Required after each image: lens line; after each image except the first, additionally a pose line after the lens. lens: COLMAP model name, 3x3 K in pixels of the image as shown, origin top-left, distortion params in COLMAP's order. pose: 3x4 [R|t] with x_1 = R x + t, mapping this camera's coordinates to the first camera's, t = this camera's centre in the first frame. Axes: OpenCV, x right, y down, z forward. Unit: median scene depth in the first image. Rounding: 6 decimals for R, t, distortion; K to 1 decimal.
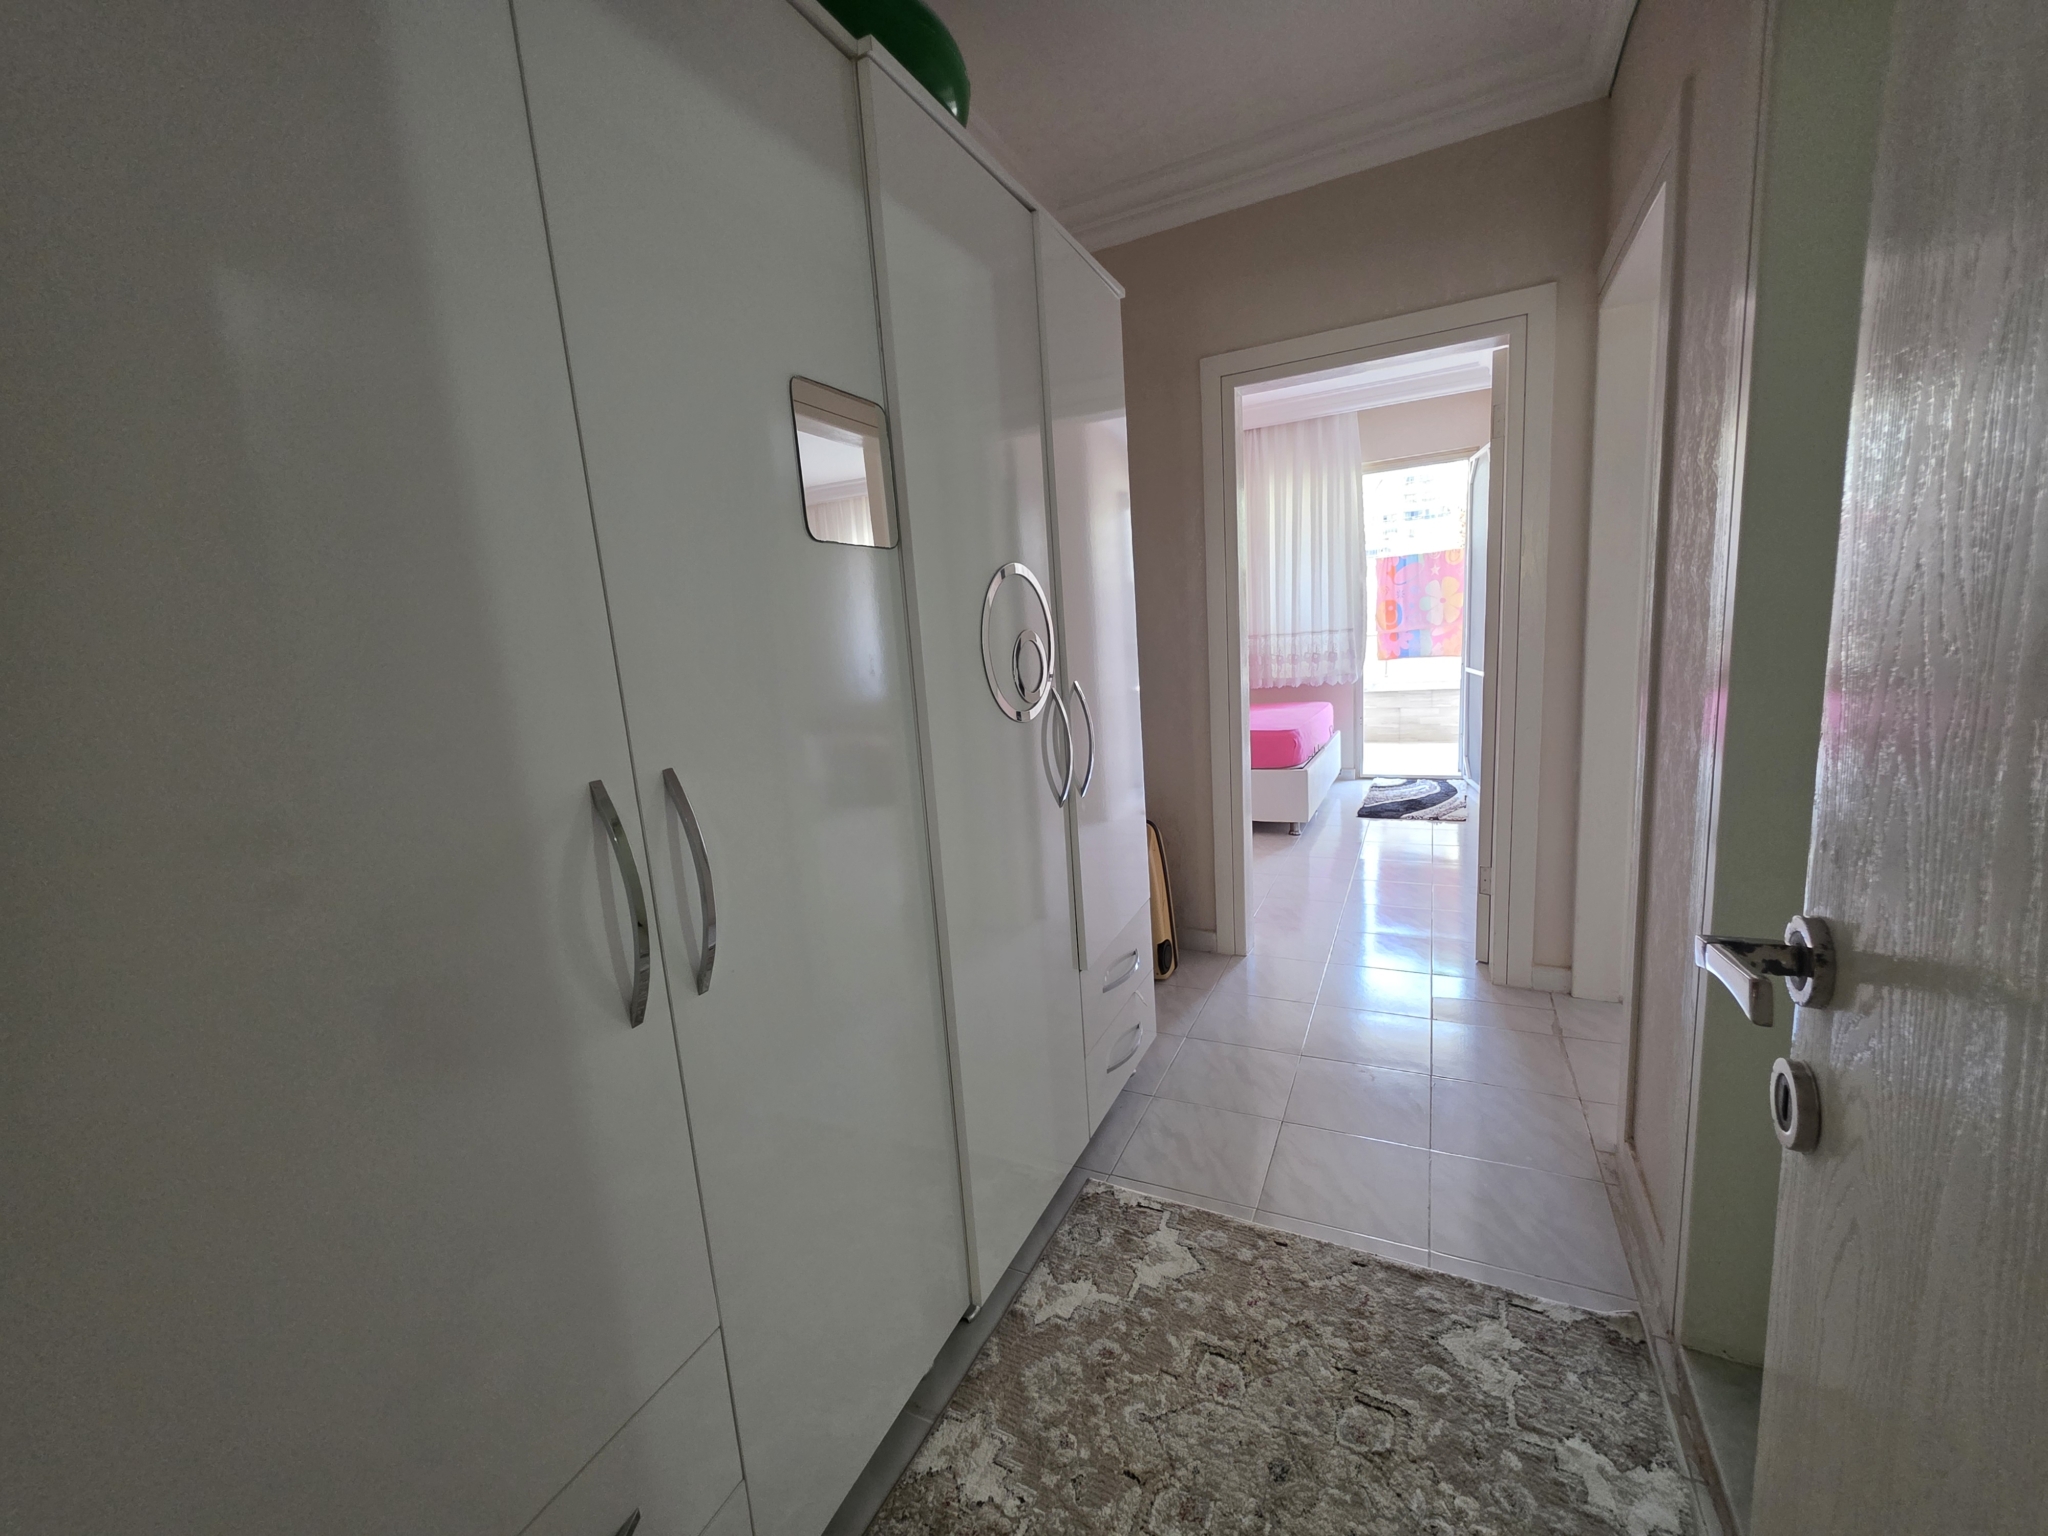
lens RADIAL K [[817.4, 0, 1021.5], [0, 817.4, 784.5], [0, 0, 1]] dist [0.000051, -0.000220]
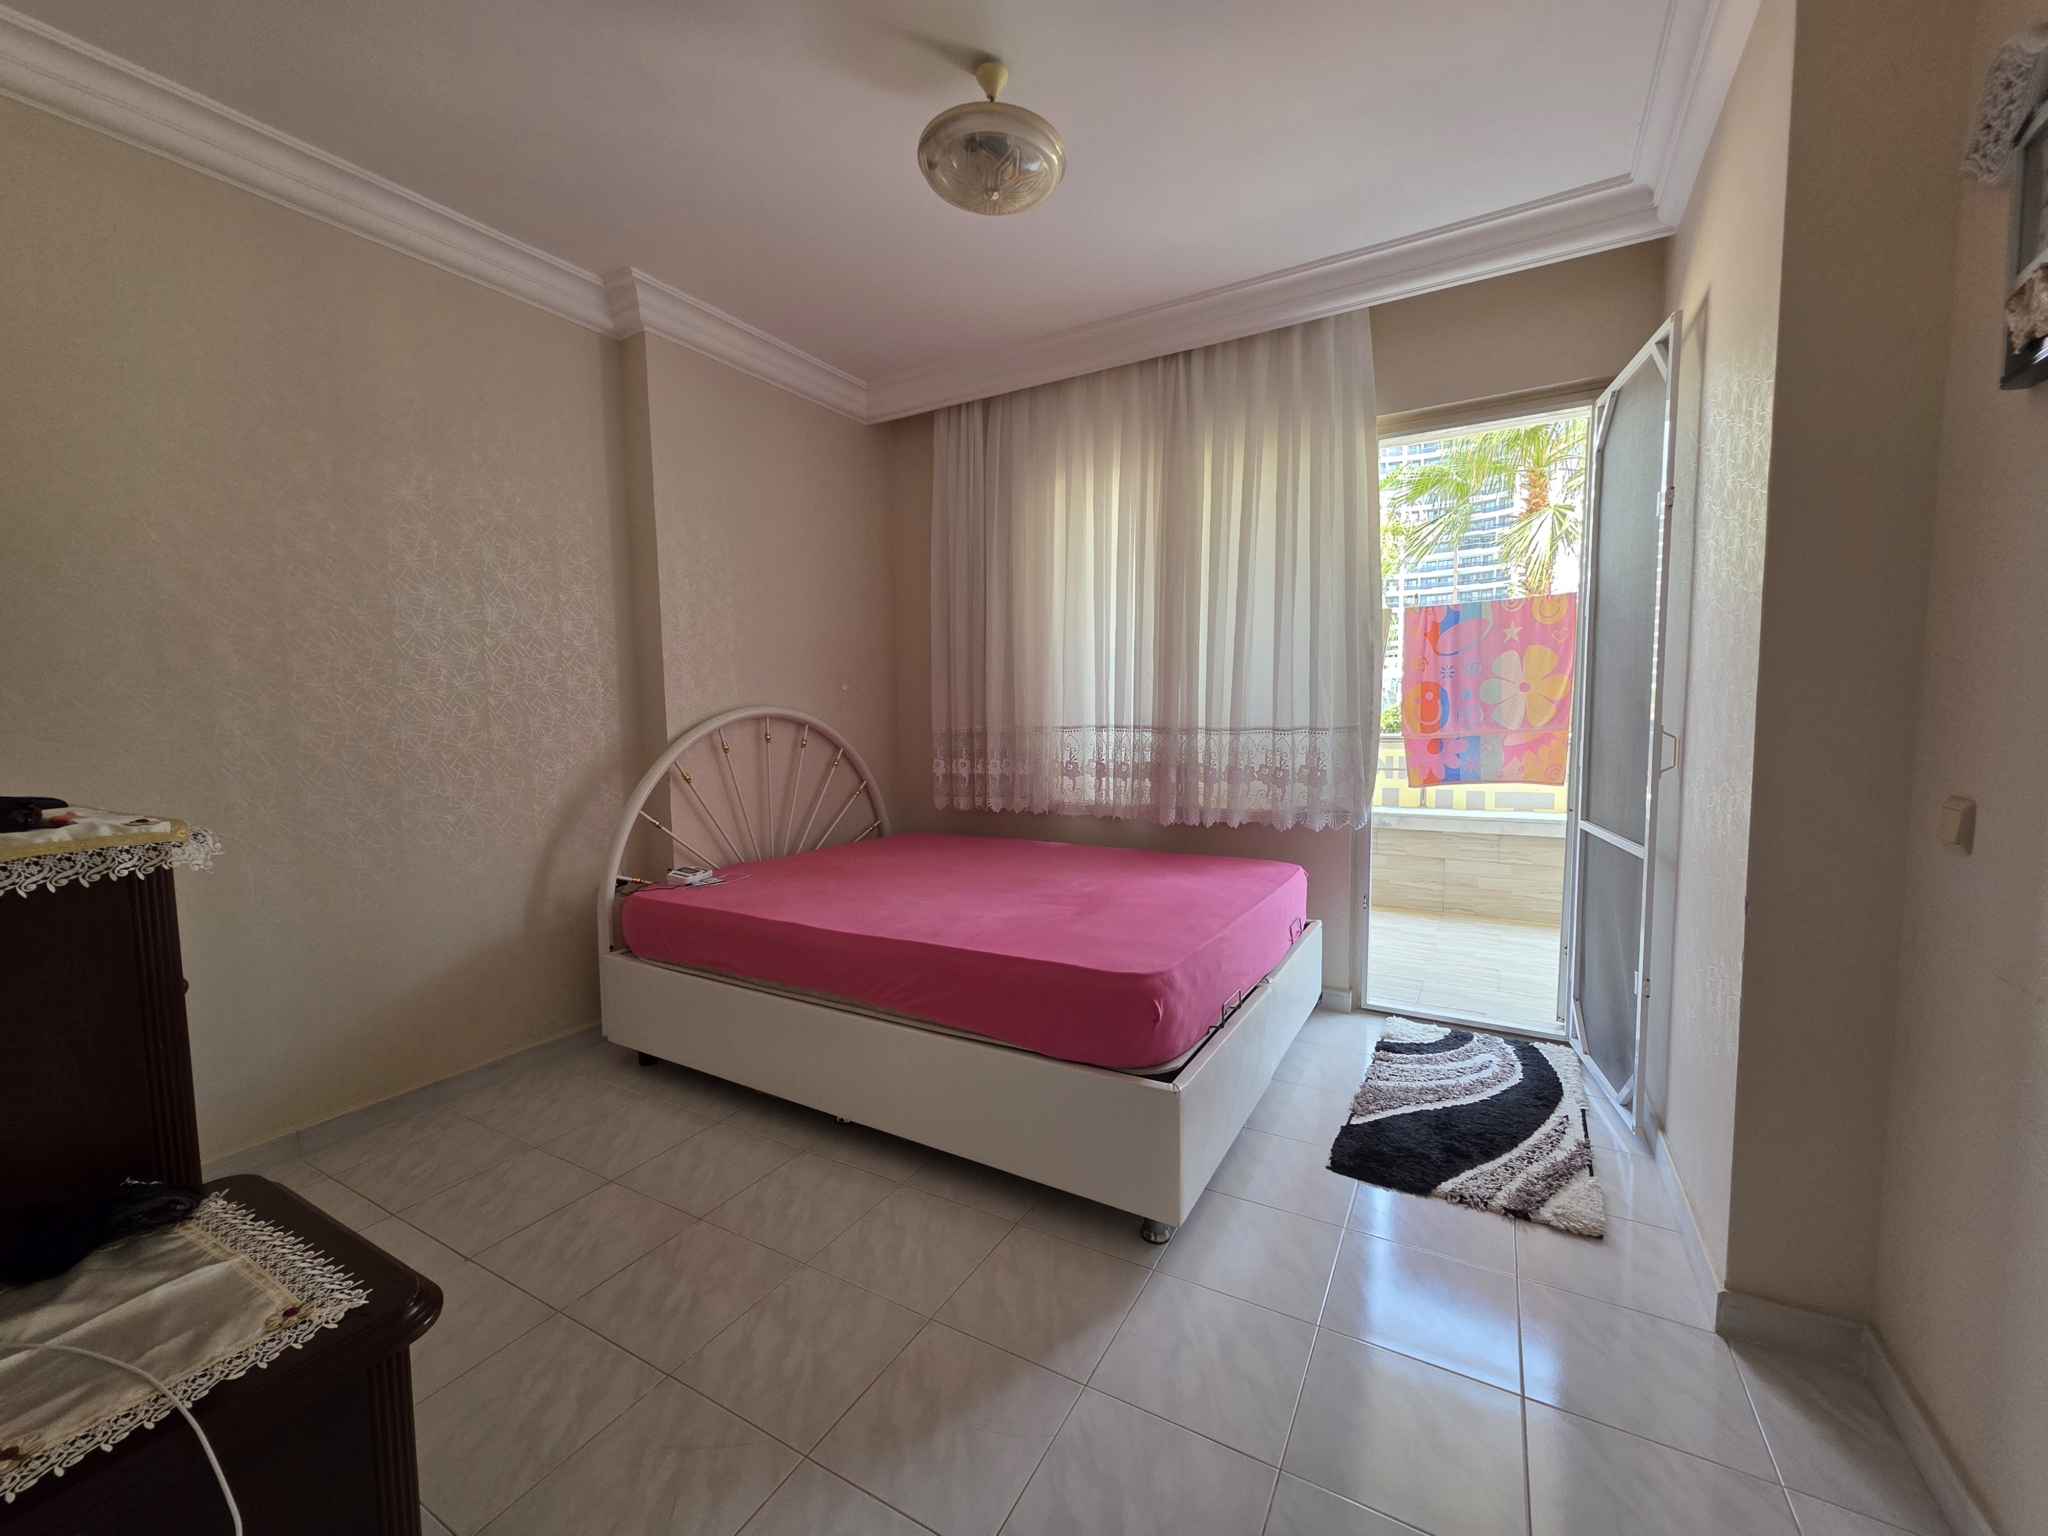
lens RADIAL K [[815.8, 0, 1034.5], [0, 815.8, 772.8], [0, 0, 1]] dist [0.003974, -0.001909]
pose [[0.996704, 0.069496, -0.041838, 0.222652], [-0.073456, 0.992066, -0.102026, -0.092012], [0.034416, 0.104763, 0.993902, 0.468879]]
